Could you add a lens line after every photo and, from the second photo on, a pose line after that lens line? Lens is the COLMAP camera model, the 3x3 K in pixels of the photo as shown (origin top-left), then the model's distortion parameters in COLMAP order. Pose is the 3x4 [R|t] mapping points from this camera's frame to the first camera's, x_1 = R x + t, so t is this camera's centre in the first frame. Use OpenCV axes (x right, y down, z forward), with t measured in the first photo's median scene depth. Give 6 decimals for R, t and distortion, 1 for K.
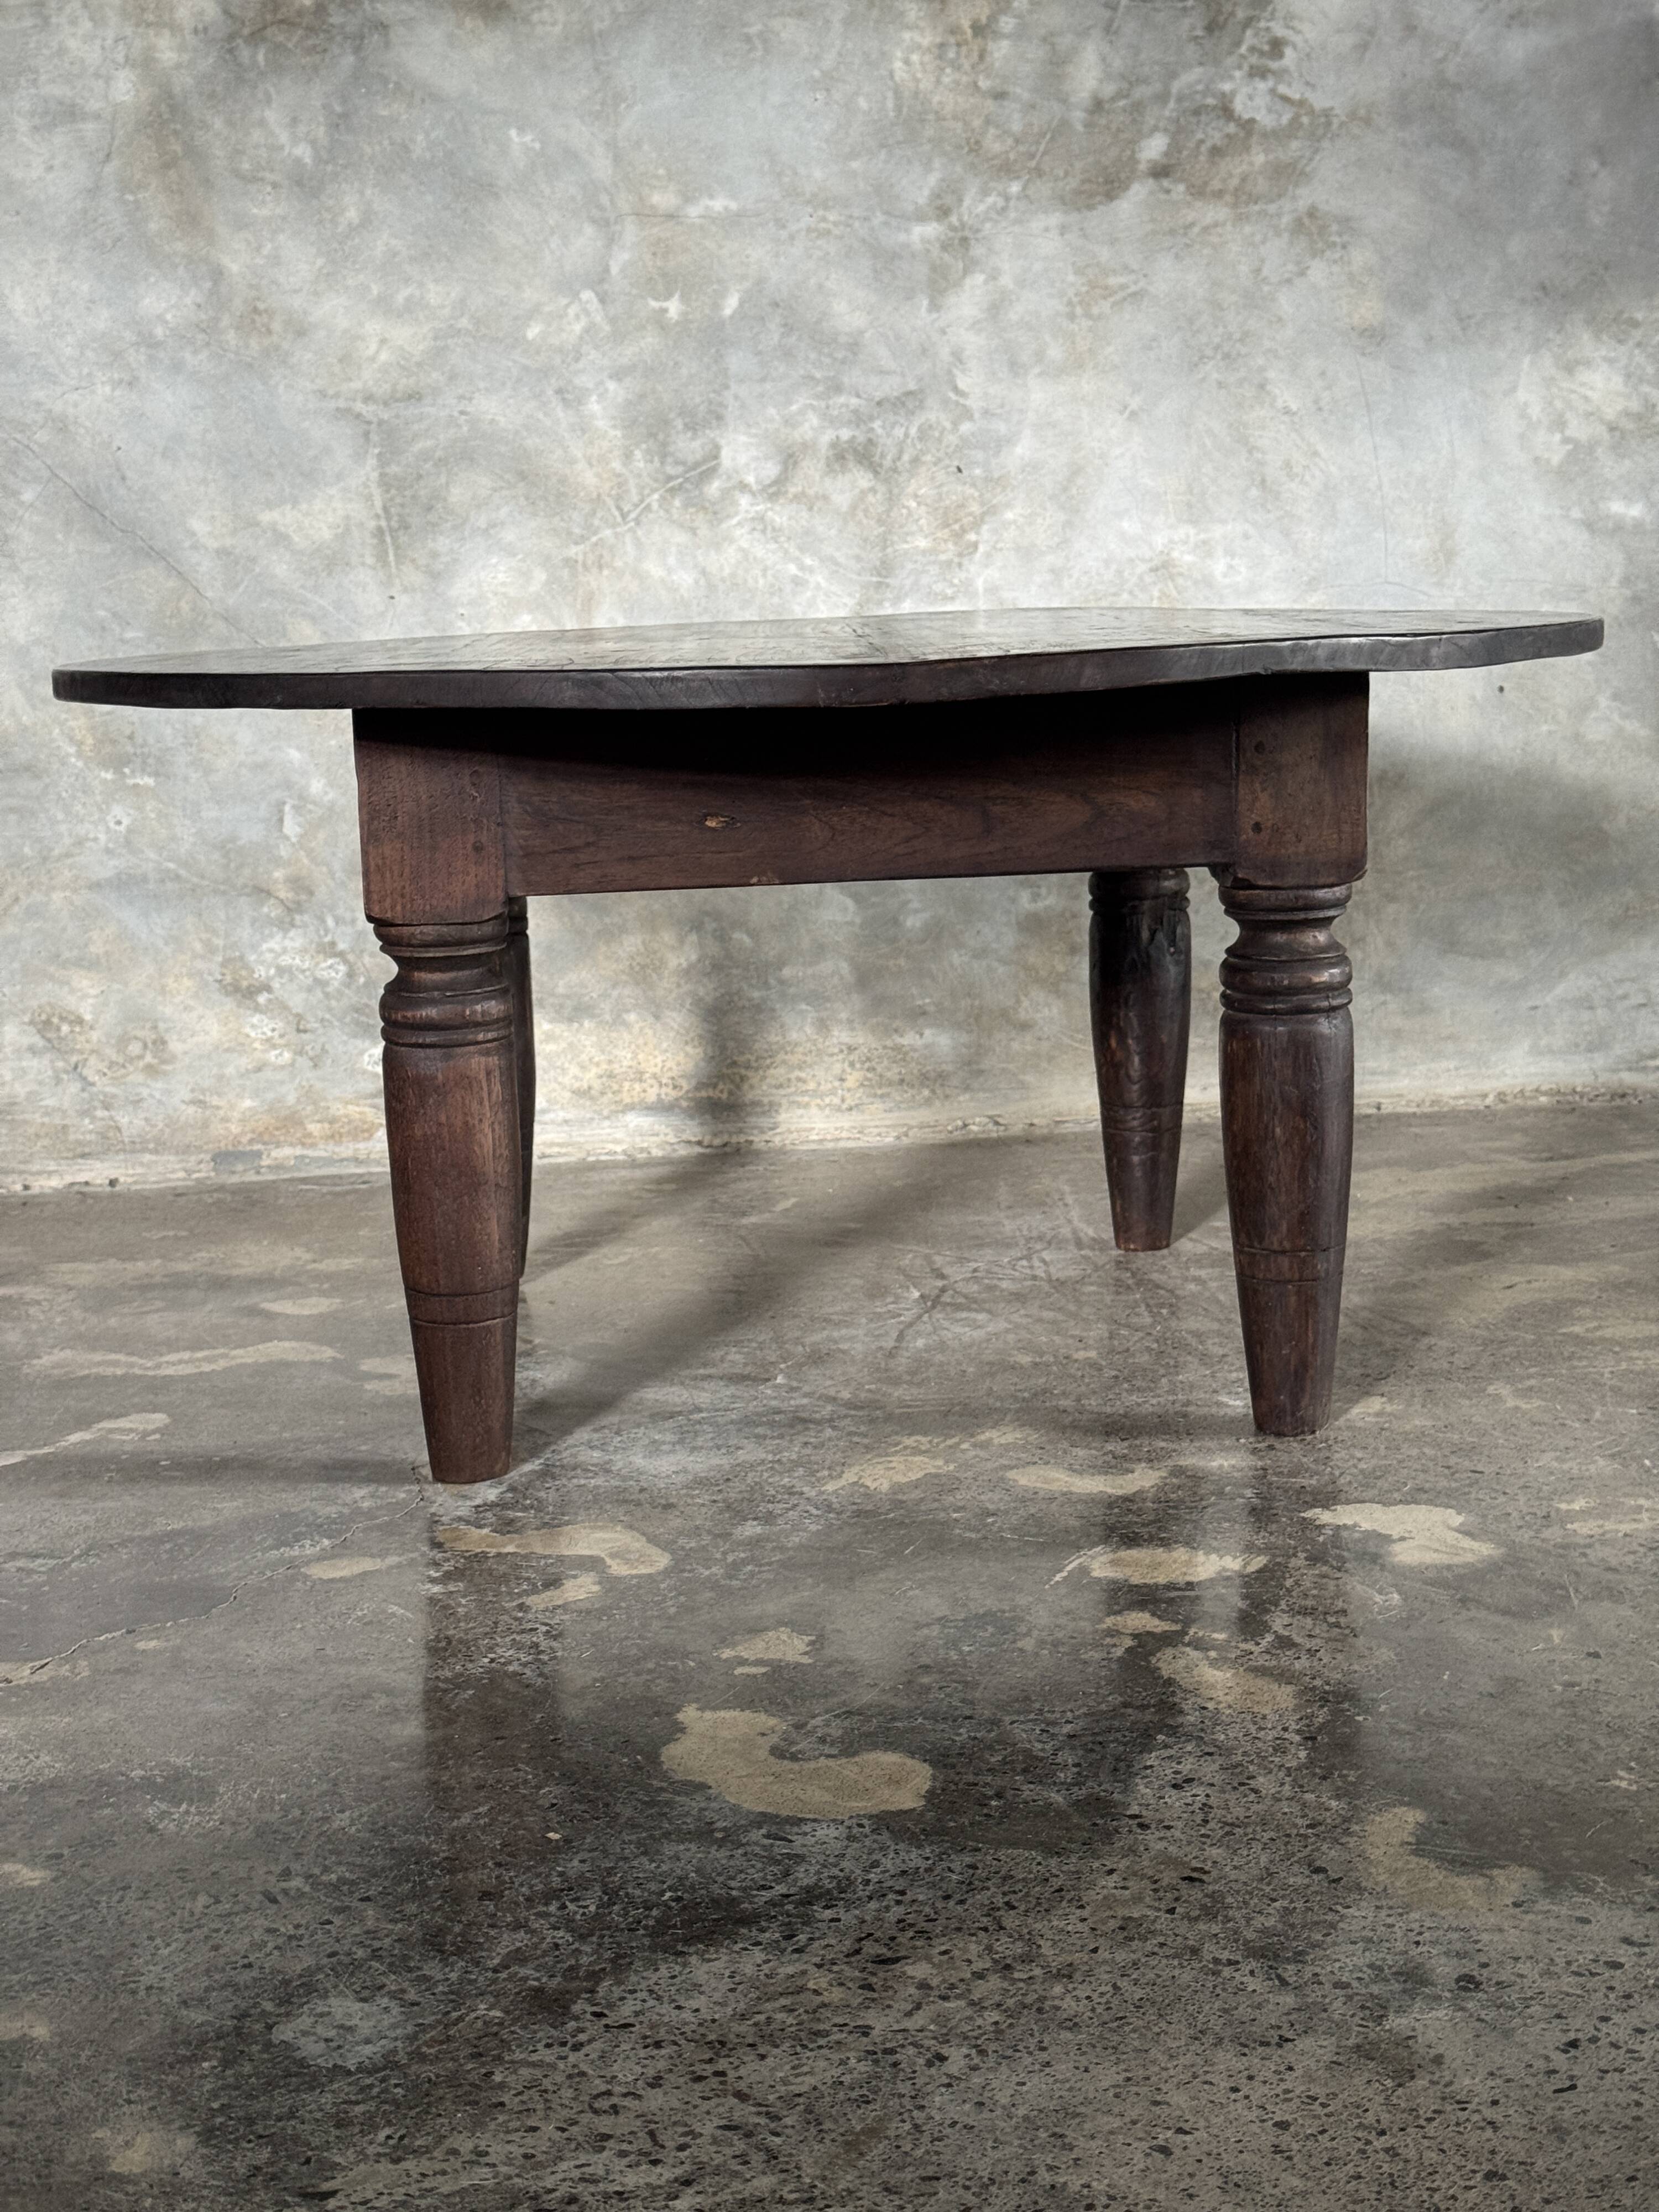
lens RADIAL K [[3115.6, 0, 832.4], [0, 3115.6, 1123.6], [0, 0, 1]] dist [0.126755, 0.000000]
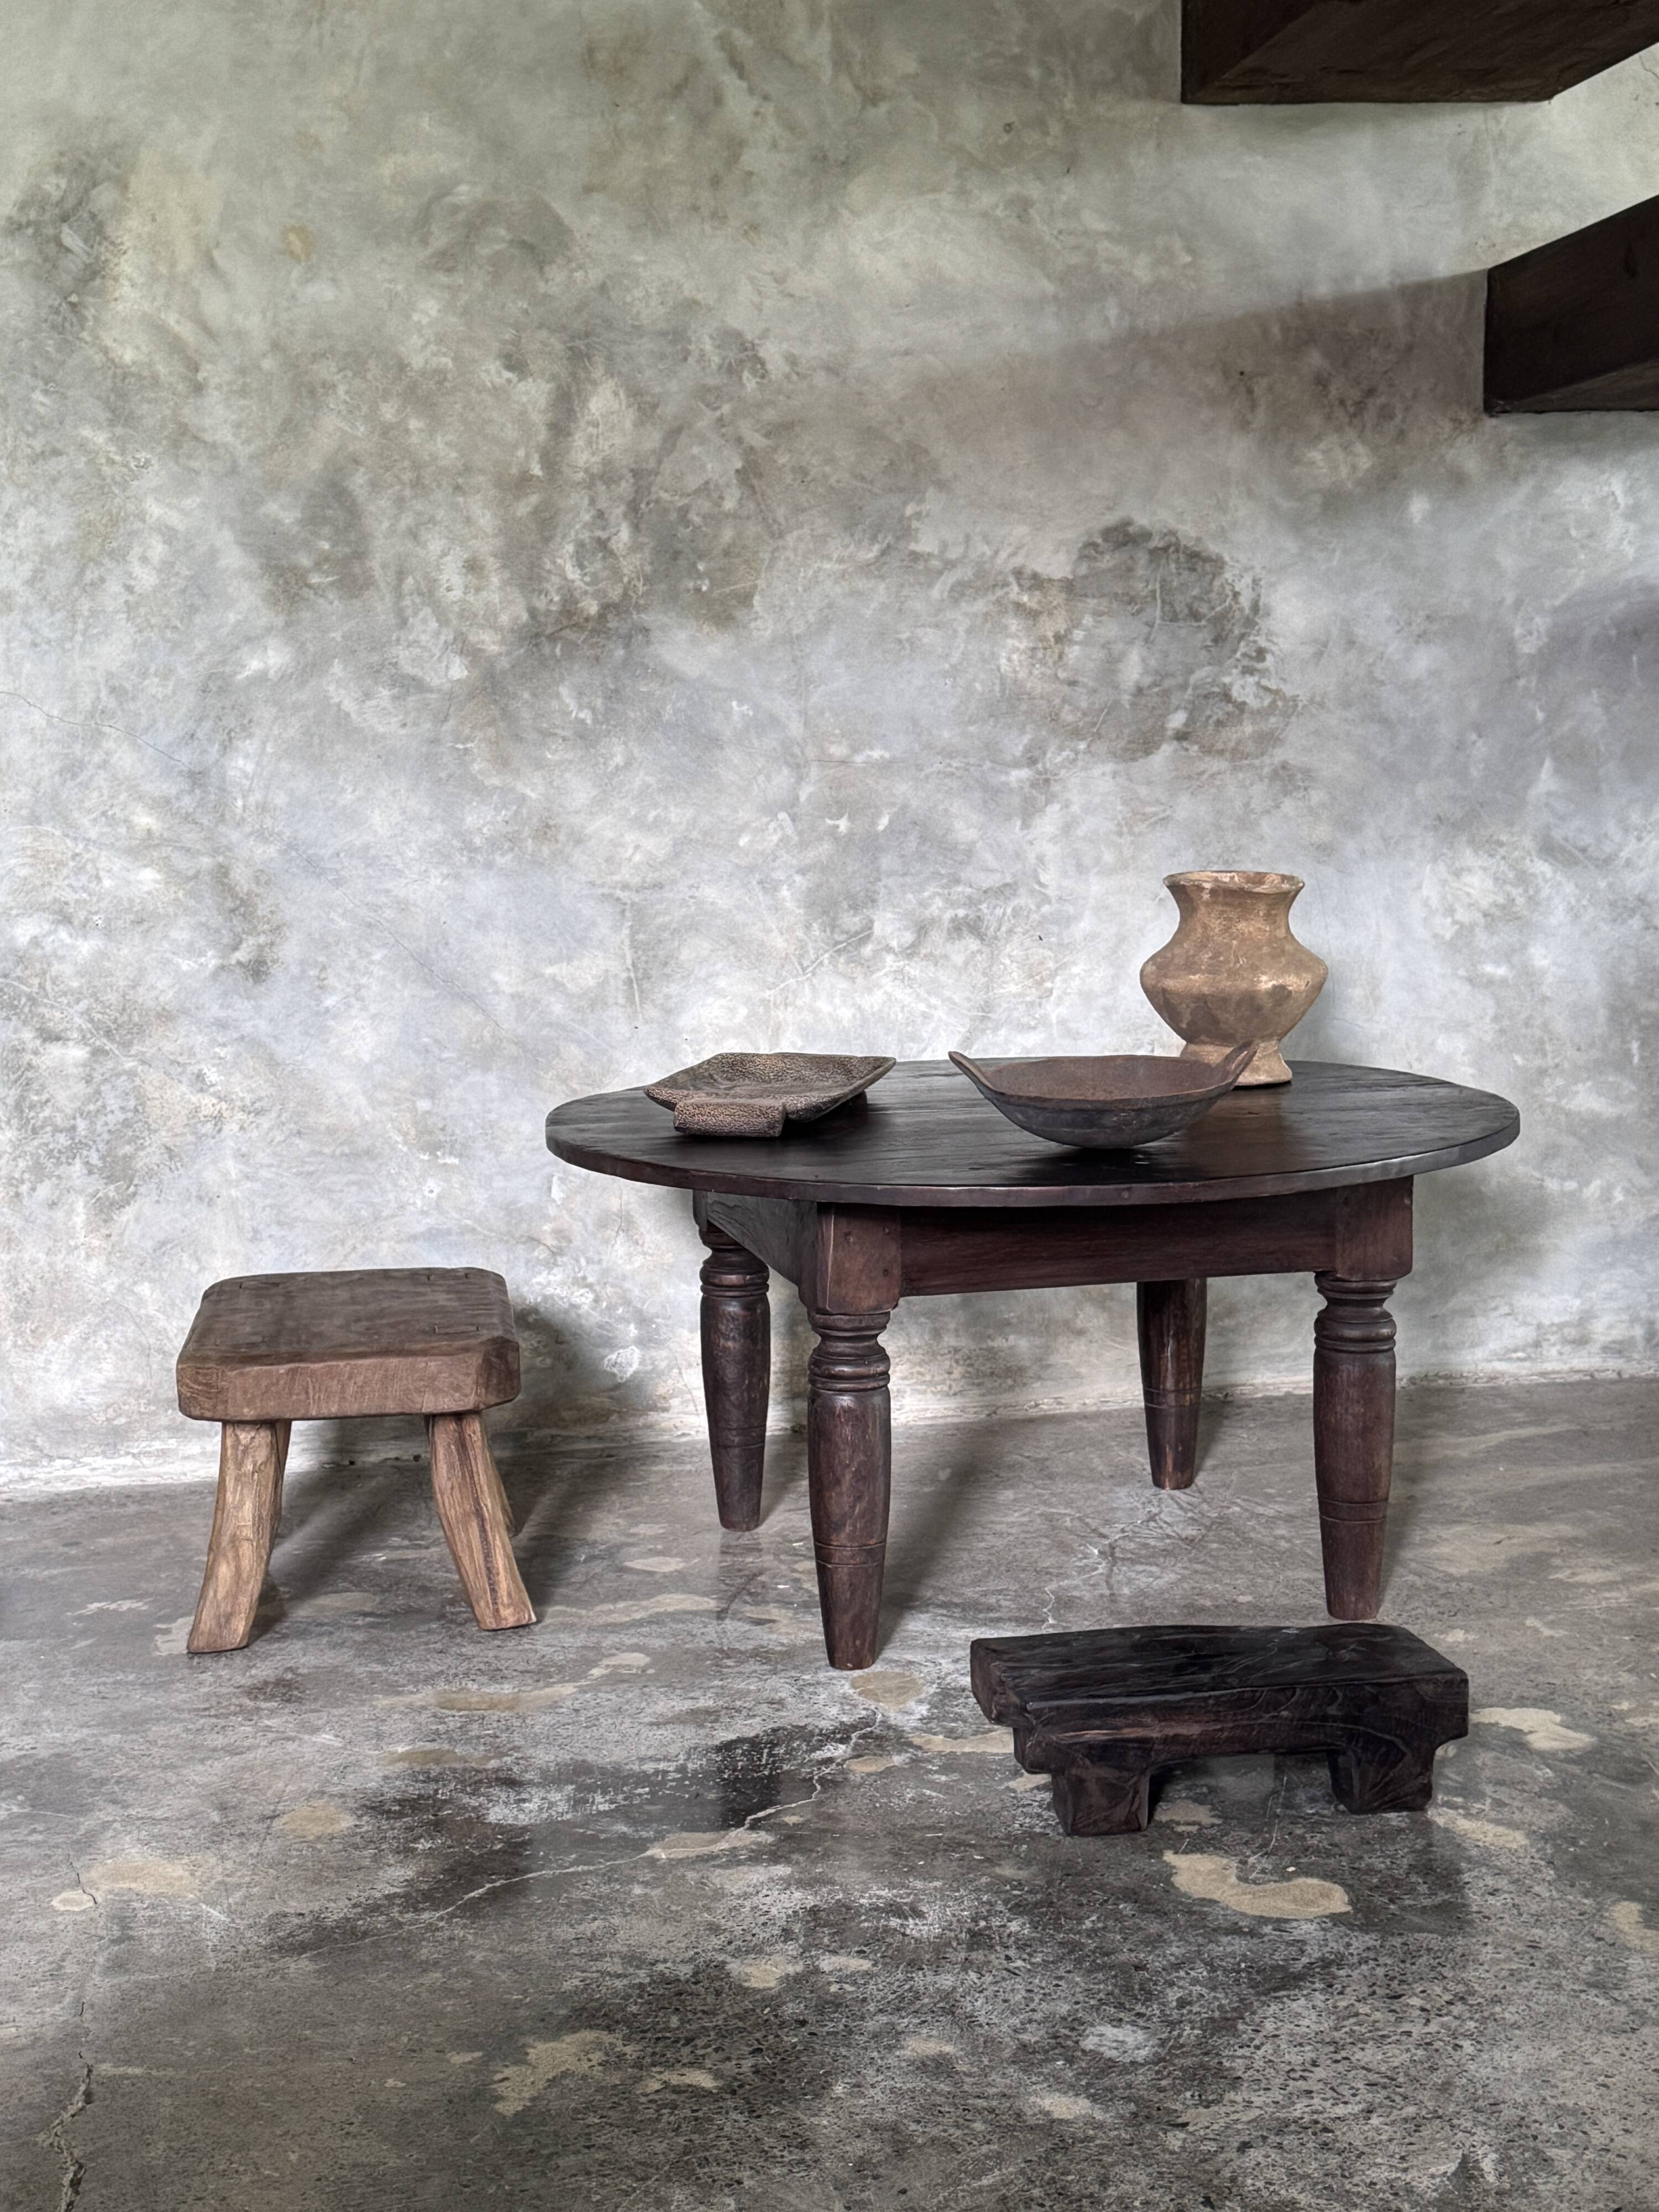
lens RADIAL K [[2972.6, 0, 838.7], [0, 2972.6, 1106.2], [0, 0, 1]] dist [0.128995, 0.000000]
pose [[0.990314, 0.002103, 0.138832, -0.235448], [0.004799, 0.998770, -0.049357, -0.069322], [-0.138765, 0.049545, 0.989085, -0.300416]]
